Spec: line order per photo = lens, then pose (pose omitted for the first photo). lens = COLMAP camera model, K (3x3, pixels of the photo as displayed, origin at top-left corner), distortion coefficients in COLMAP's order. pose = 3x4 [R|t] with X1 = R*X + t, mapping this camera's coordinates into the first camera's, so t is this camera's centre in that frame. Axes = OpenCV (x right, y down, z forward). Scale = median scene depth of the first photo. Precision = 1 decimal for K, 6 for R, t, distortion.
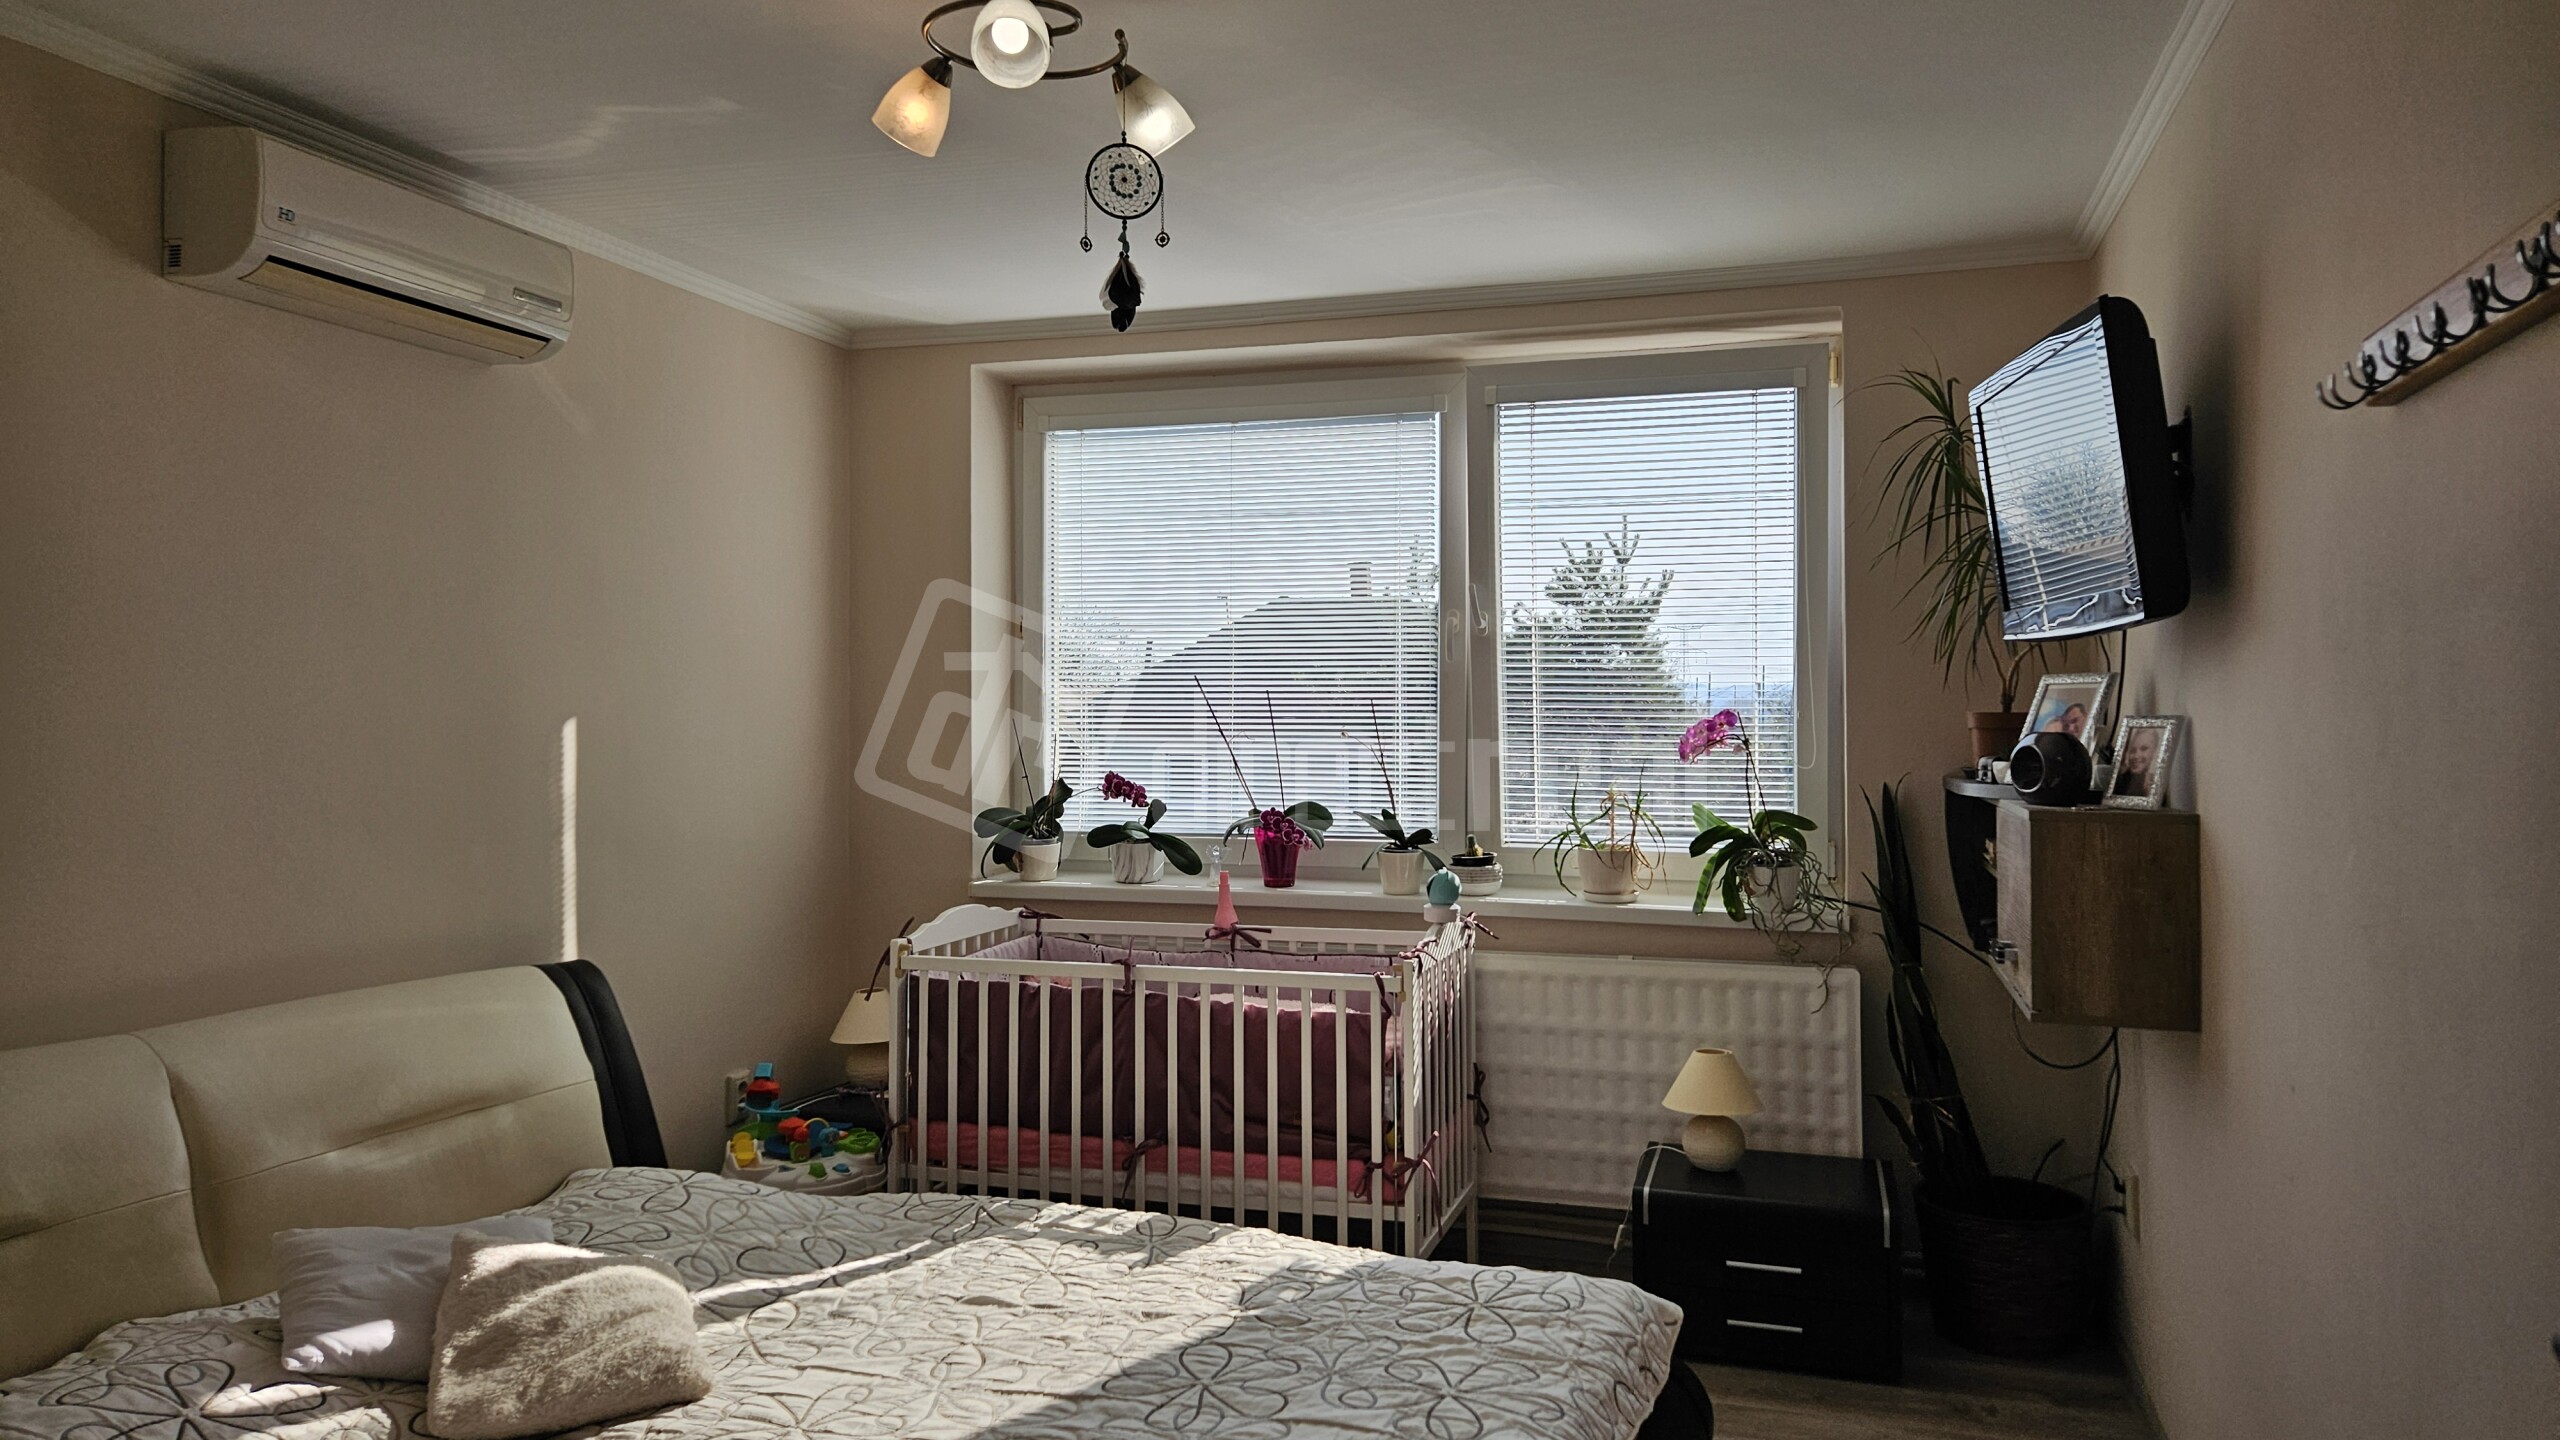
lens RADIAL K [[1699.3, 0, 1286.5], [0, 1699.3, 695.8], [0, 0, 1]] dist [0.079714, -0.062130]
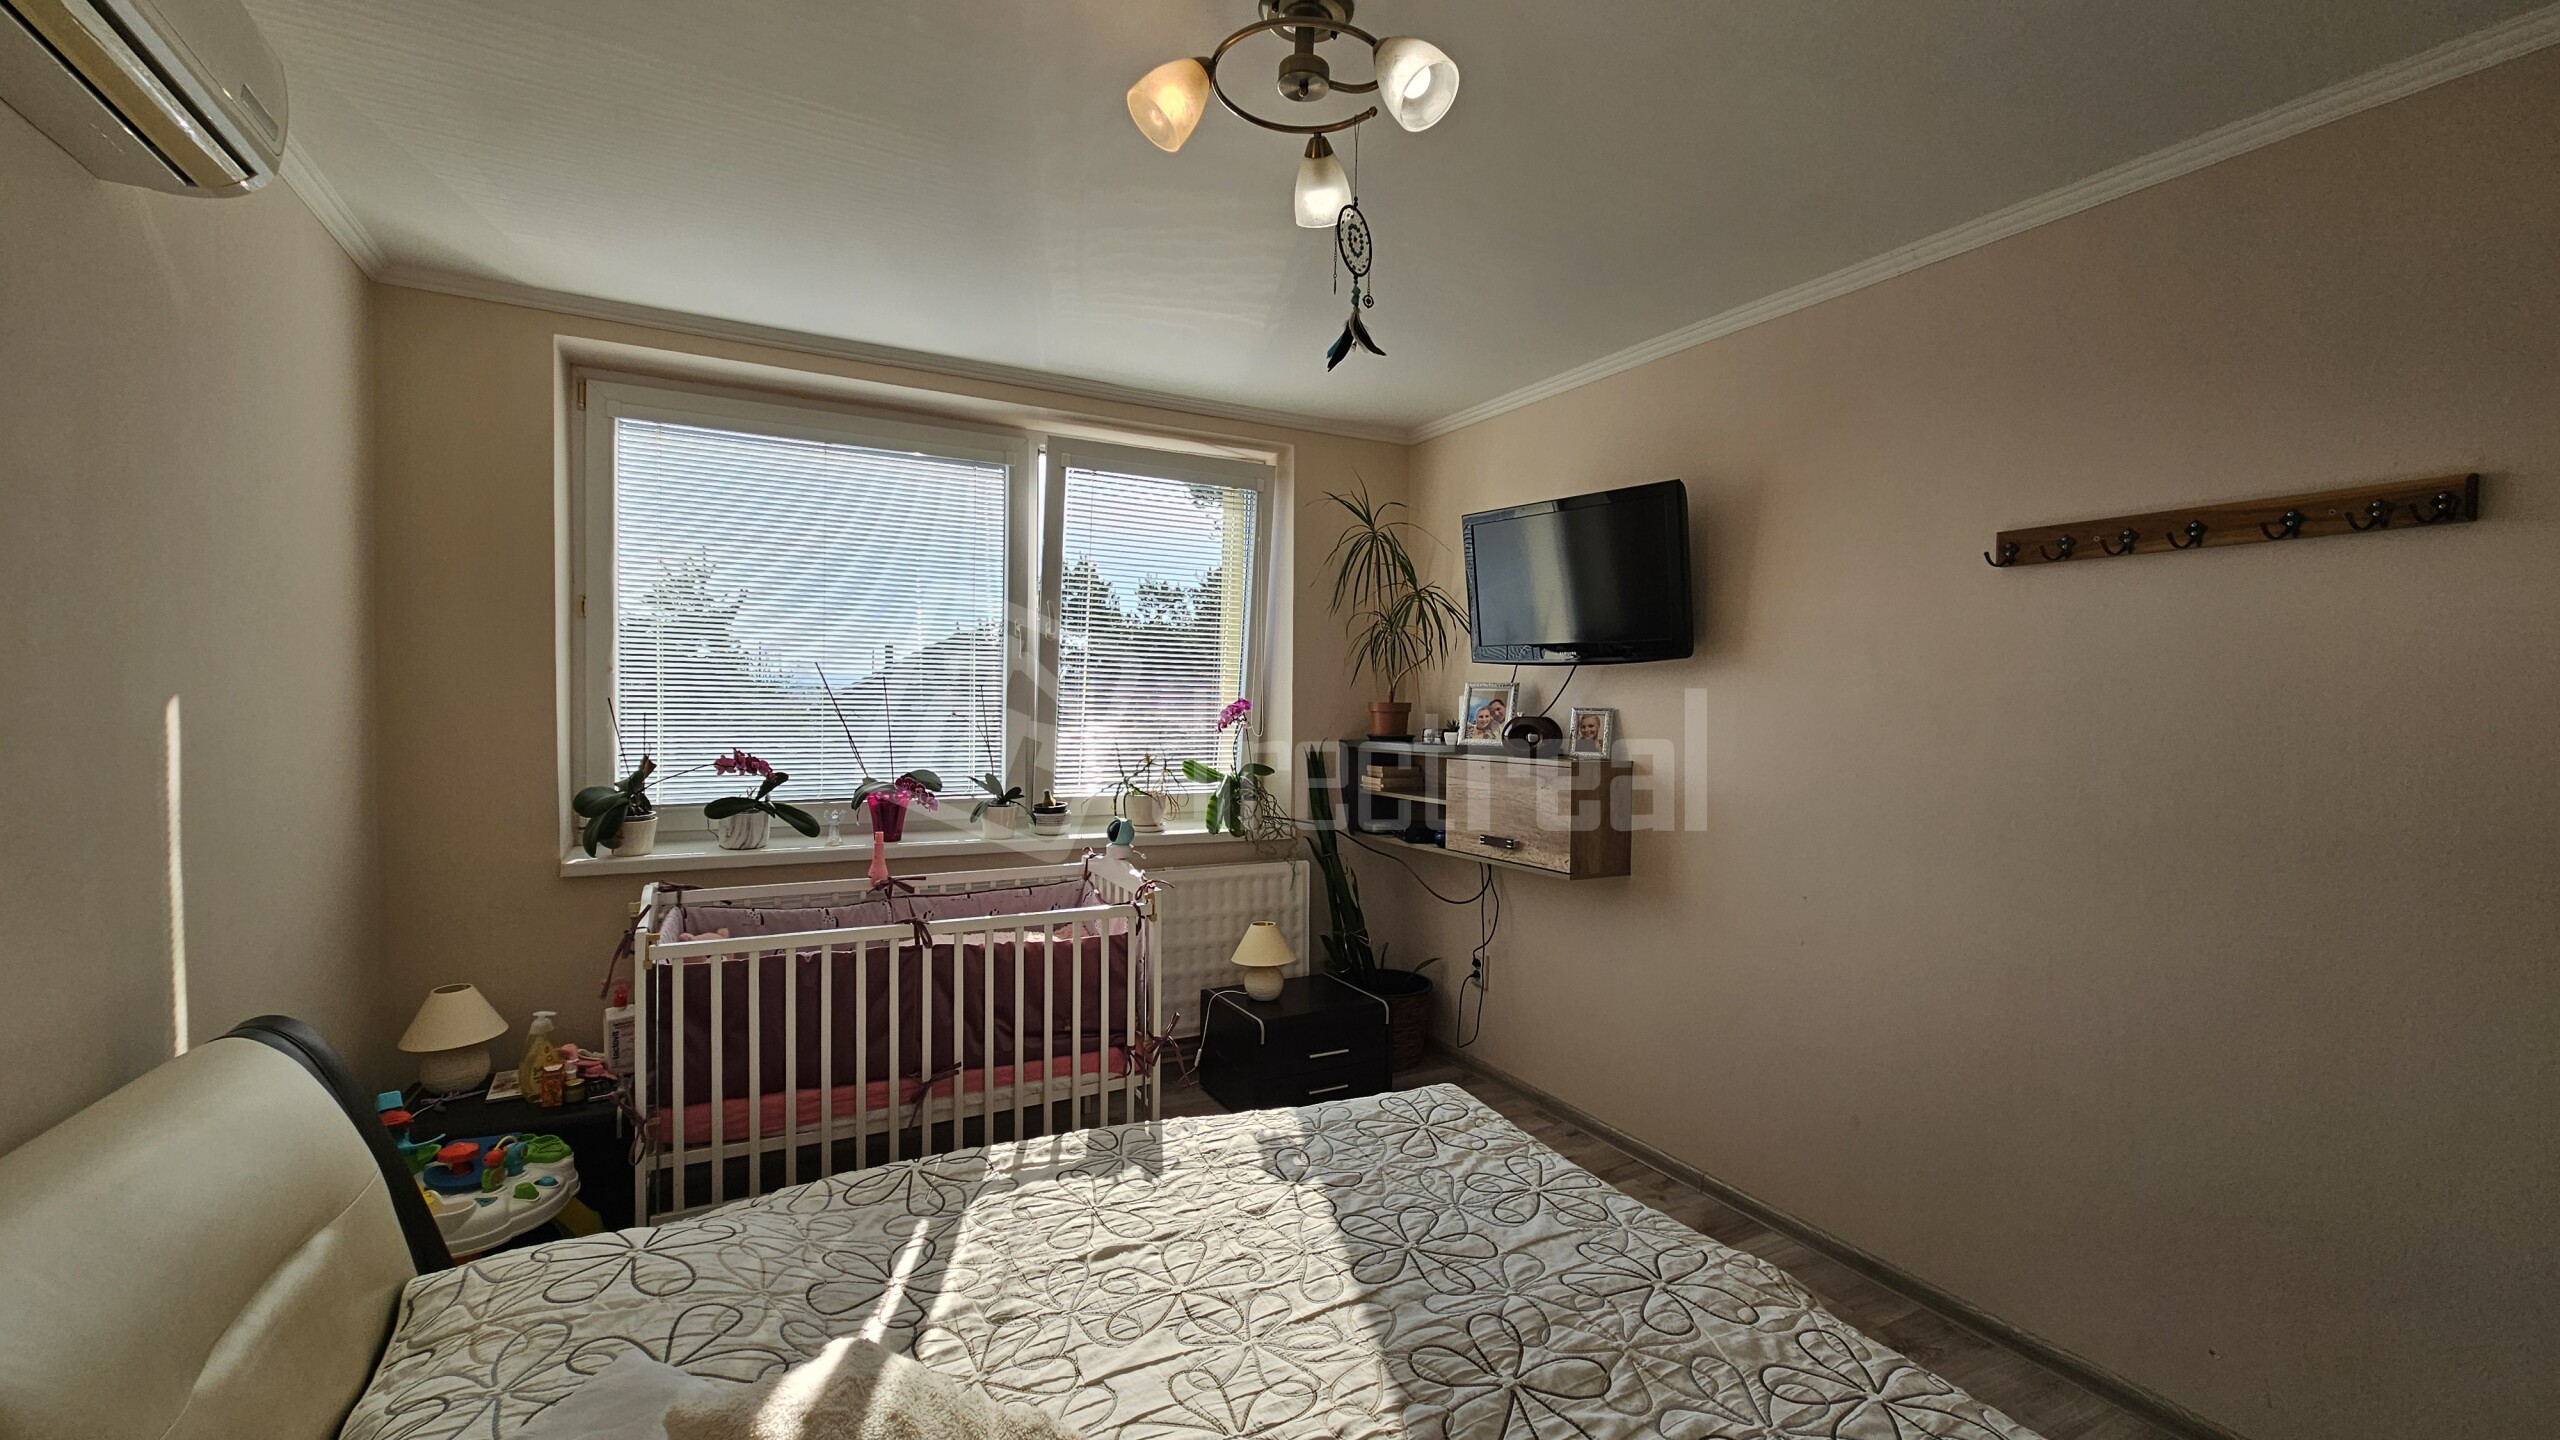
lens RADIAL K [[1047.8, 0, 1290.3], [0, 1047.8, 728.4], [0, 0, 1]] dist [-0.000238, 0.000461]
pose [[0.697852, -0.011104, 0.716156, -0.407523], [-0.022719, 0.999034, 0.037629, -0.001515], [-0.715881, -0.042529, 0.696925, 0.345192]]
